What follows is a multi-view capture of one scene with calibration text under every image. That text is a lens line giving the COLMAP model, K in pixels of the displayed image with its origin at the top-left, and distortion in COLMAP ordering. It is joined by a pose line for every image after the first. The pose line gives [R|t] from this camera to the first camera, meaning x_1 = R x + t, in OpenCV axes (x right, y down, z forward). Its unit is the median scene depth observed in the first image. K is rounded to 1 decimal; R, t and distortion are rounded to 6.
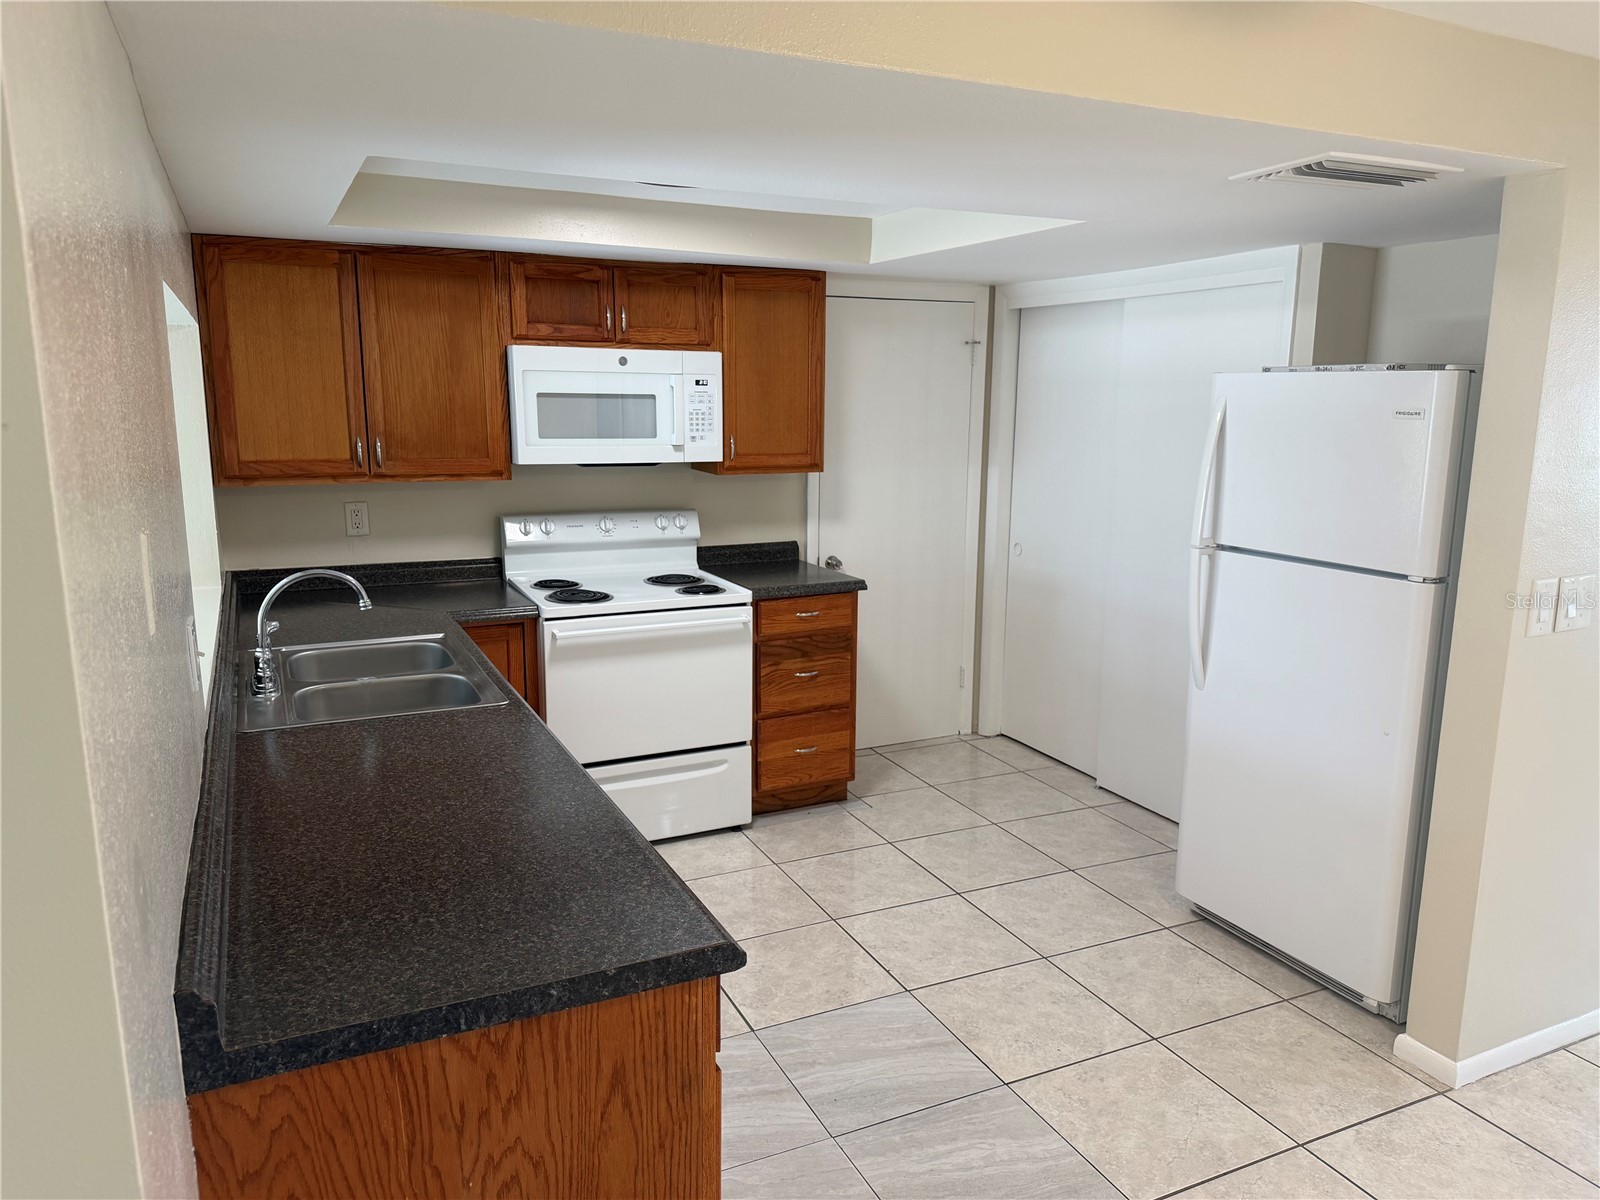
lens RADIAL K [[1109.8, 0, 799.9], [0, 1109.8, 606.6], [0, 0, 1]] dist [0.018624, -0.011779]
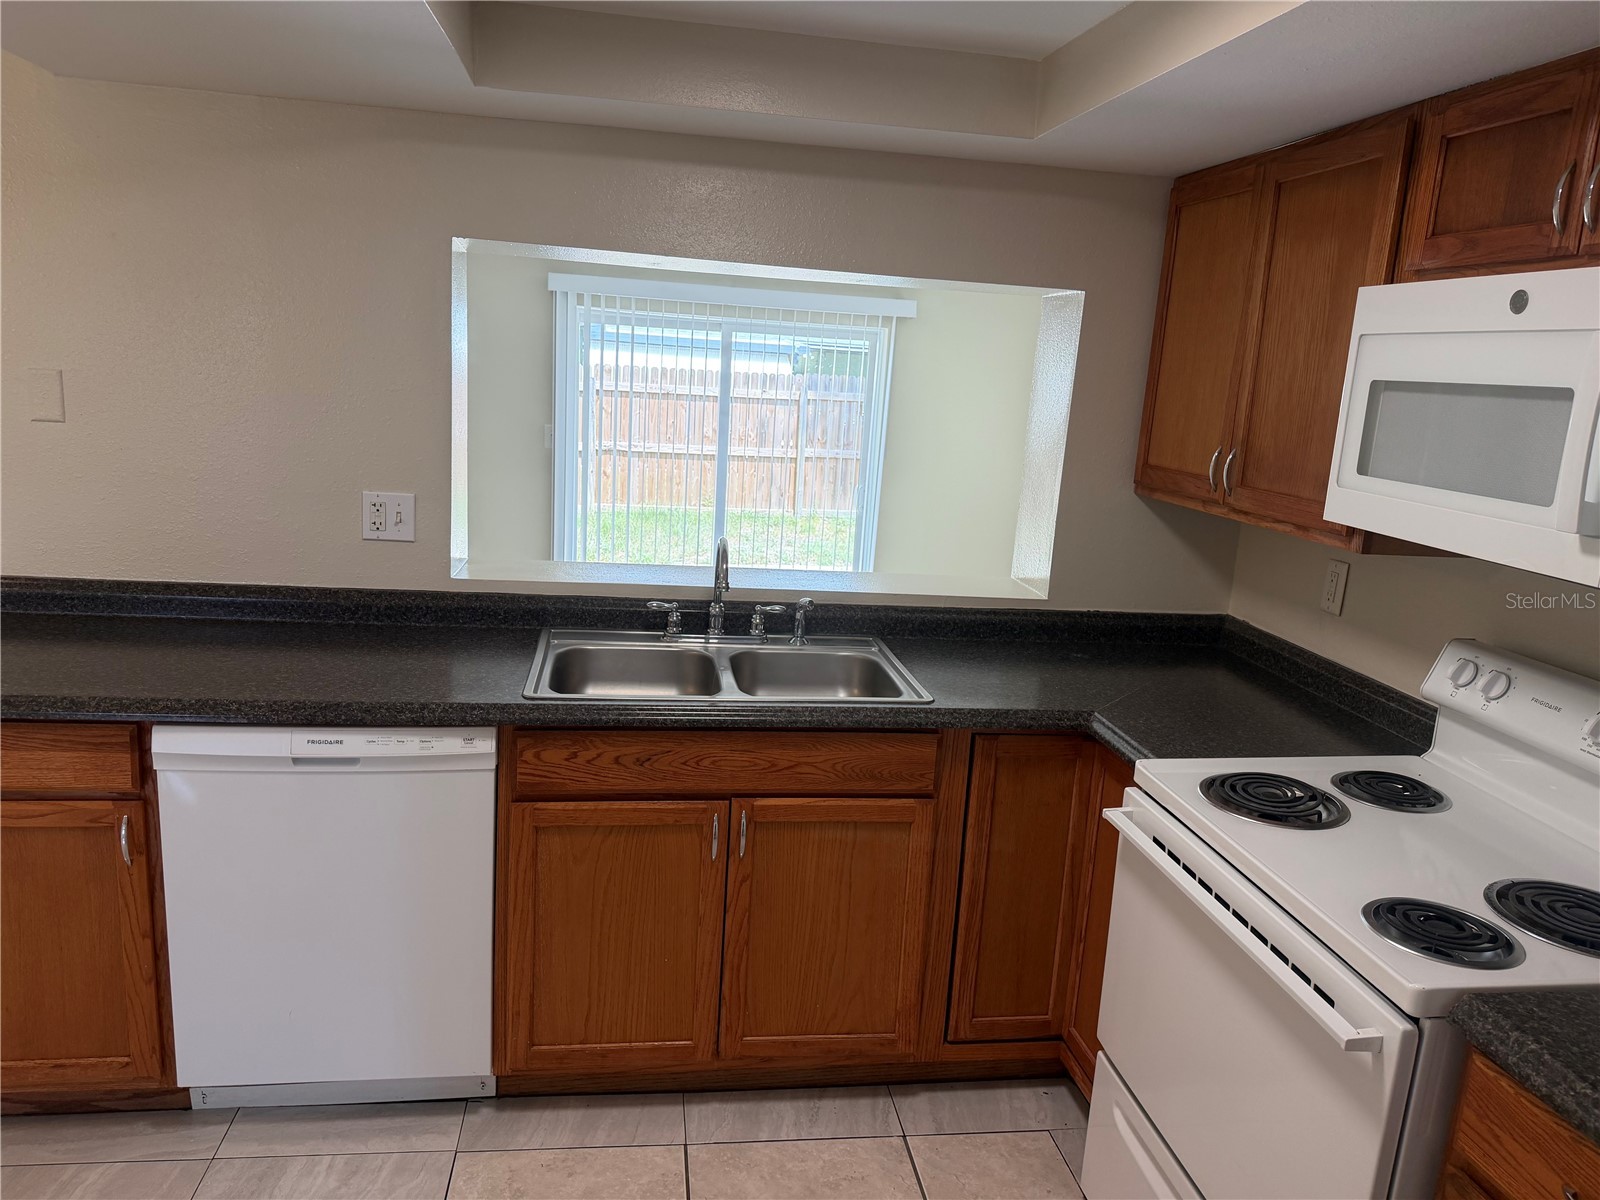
lens RADIAL K [[1109.8, 0, 802.4], [0, 1109.8, 585.3], [0, 0, 1]] dist [0.018624, -0.011779]
pose [[-0.289184, 0.156182, -0.944447, 0.305156], [-0.254763, 0.938464, 0.233200, -0.157570], [0.922750, 0.308048, -0.231599, 0.903363]]
